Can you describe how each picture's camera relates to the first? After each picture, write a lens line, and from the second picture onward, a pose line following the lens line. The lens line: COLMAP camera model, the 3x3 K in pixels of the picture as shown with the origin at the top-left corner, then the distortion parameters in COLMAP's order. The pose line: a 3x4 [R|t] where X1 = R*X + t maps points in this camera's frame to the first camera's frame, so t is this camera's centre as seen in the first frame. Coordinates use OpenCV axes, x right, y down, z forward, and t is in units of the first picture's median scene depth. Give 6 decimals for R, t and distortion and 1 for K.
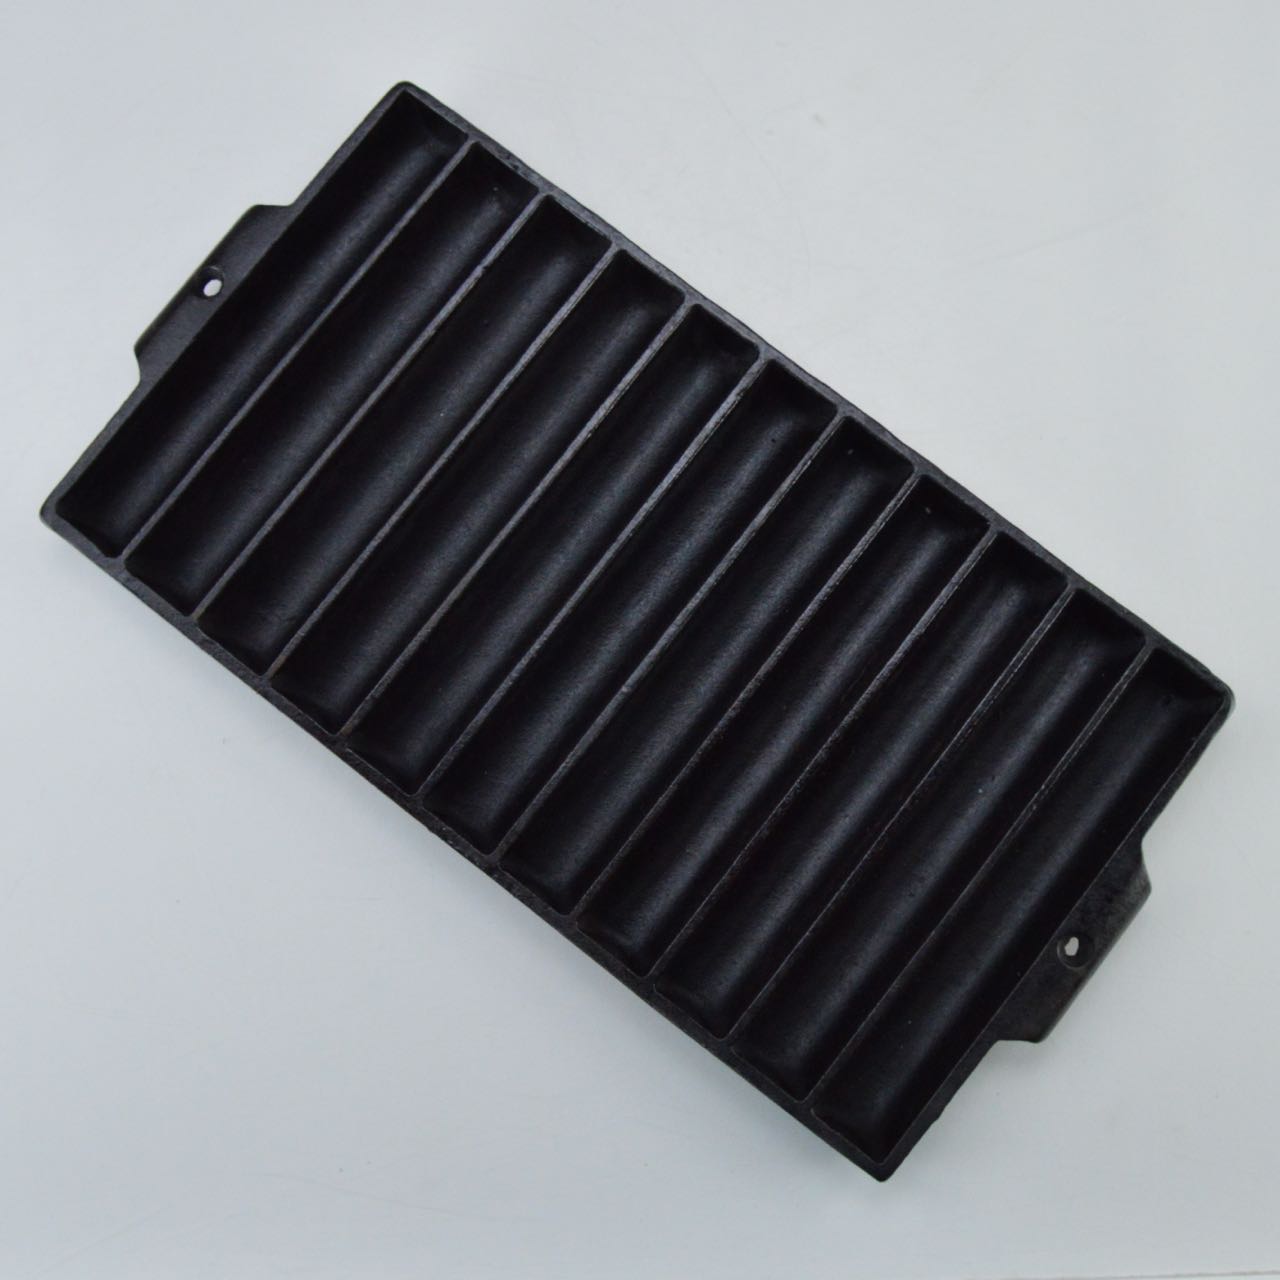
lens RADIAL K [[1817.2, 0, 640.0], [0, 1817.2, 640.0], [0, 0, 1]] dist [-0.012017, -0.011600]
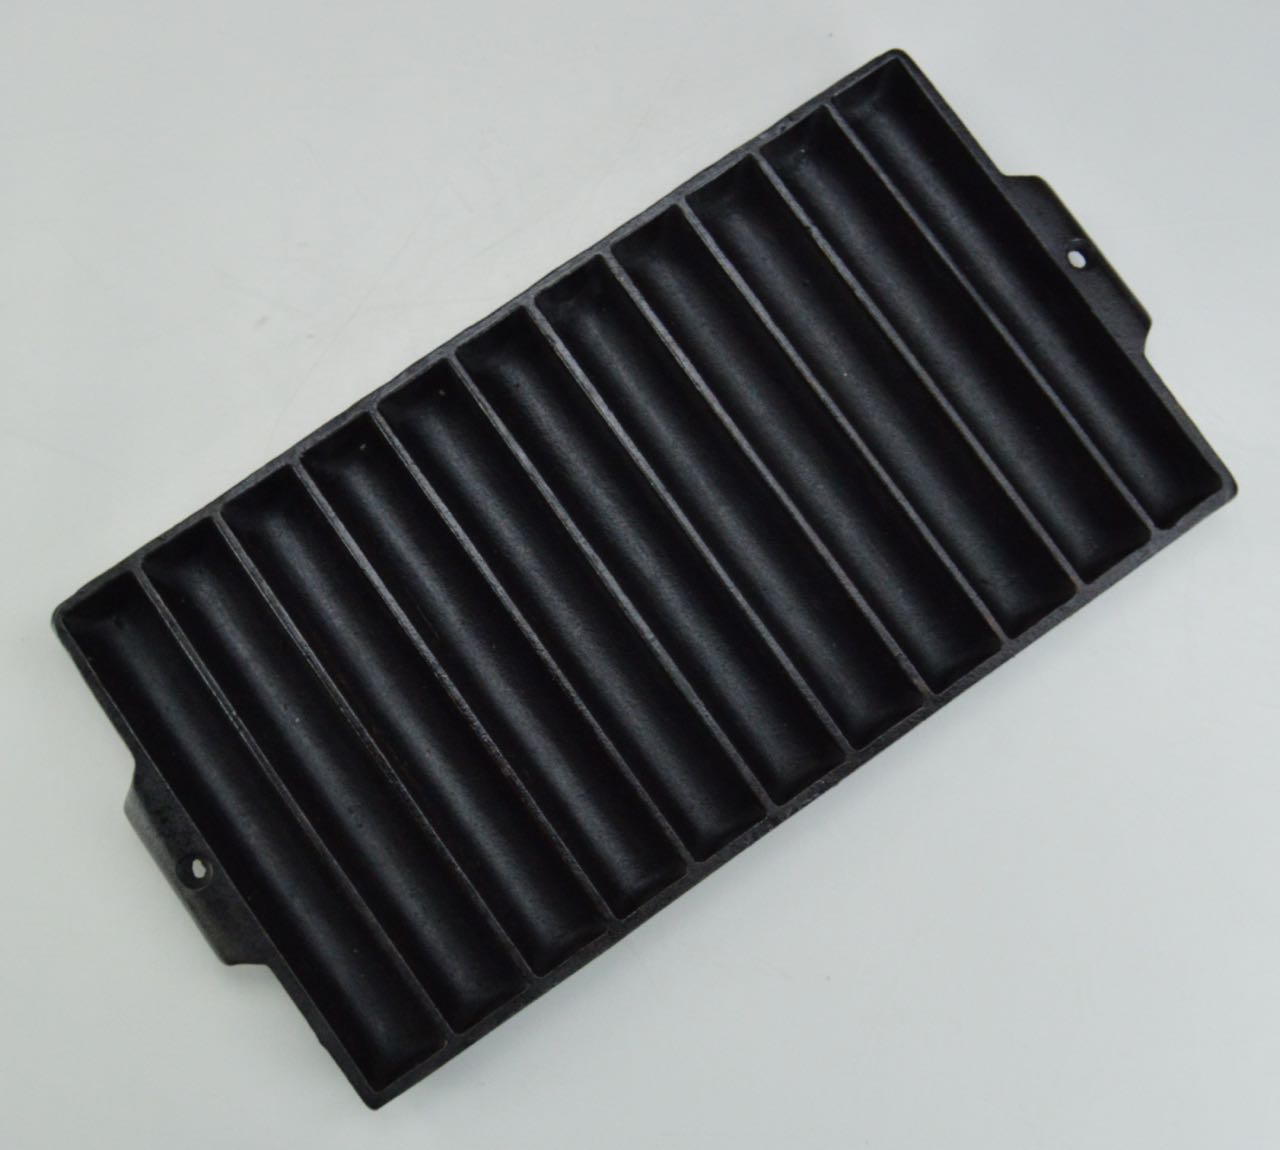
lens RADIAL K [[1797.1, 0, 640.0], [0, 1797.1, 575.0], [0, 0, 1]] dist [-0.019647, -0.016667]
pose [[-0.294400, 0.941022, -0.166751, 0.174733], [-0.943828, -0.258892, 0.205339, -0.222500], [0.150058, 0.217837, 0.964380, 0.035854]]
